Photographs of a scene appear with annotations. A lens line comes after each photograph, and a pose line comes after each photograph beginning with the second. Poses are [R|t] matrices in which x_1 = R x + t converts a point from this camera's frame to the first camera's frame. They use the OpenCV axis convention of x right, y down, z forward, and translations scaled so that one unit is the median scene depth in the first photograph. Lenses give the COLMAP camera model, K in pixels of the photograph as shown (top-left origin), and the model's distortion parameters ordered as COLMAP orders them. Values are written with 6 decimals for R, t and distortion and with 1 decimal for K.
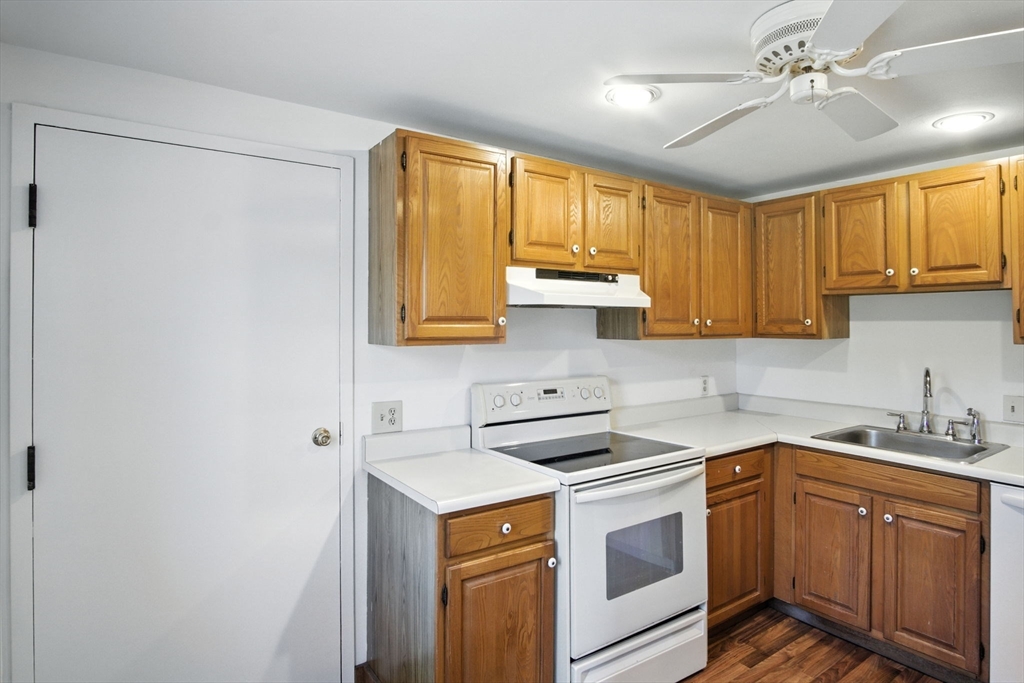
lens RADIAL K [[548.1, 0, 515.2], [0, 548.1, 319.4], [0, 0, 1]] dist [-0.033356, 0.006434]
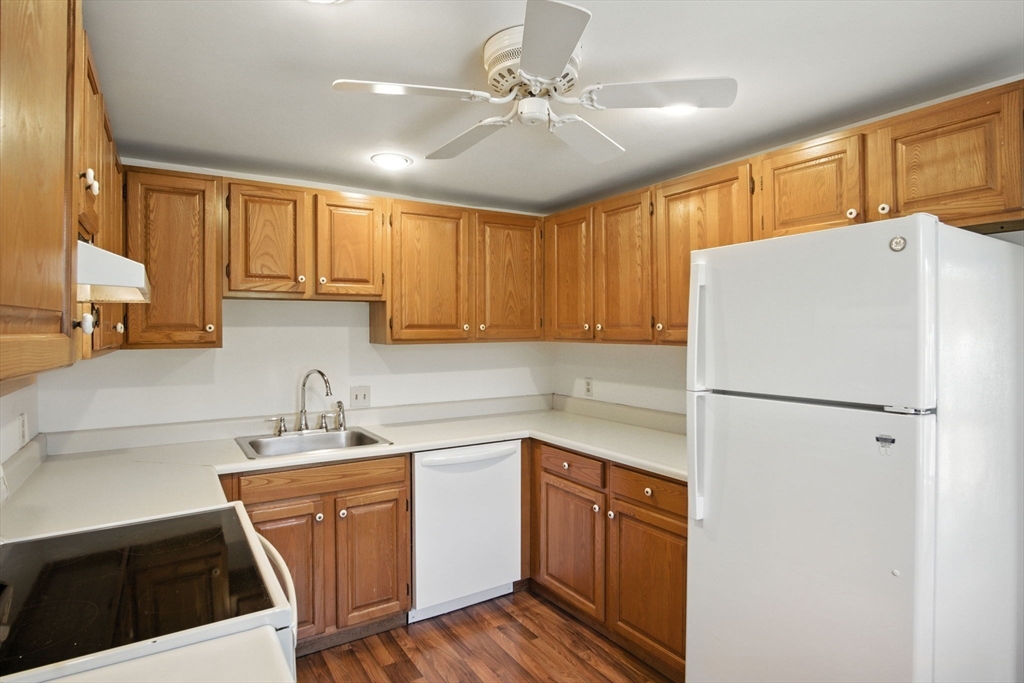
lens RADIAL K [[548.1, 0, 509.0], [0, 548.1, 332.9], [0, 0, 1]] dist [-0.033356, 0.006434]
pose [[0.063166, -0.008880, 0.997963, -0.323687], [-0.002731, 0.999955, 0.009071, 0.004338], [-0.997999, -0.003299, 0.063139, 0.565841]]
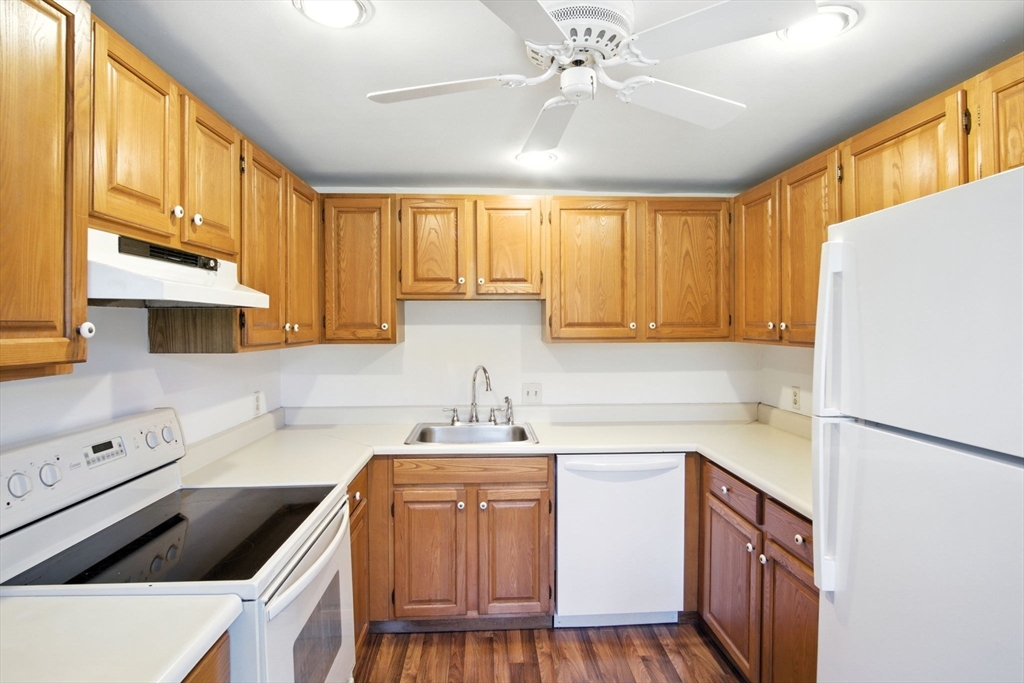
lens RADIAL K [[548.1, 0, 508.7], [0, 548.1, 331.4], [0, 0, 1]] dist [-0.033356, 0.006434]
pose [[0.541618, -0.013445, 0.840517, -0.193851], [-0.002071, 0.999848, 0.017328, -0.004171], [-0.840622, -0.011126, 0.541508, 0.332262]]
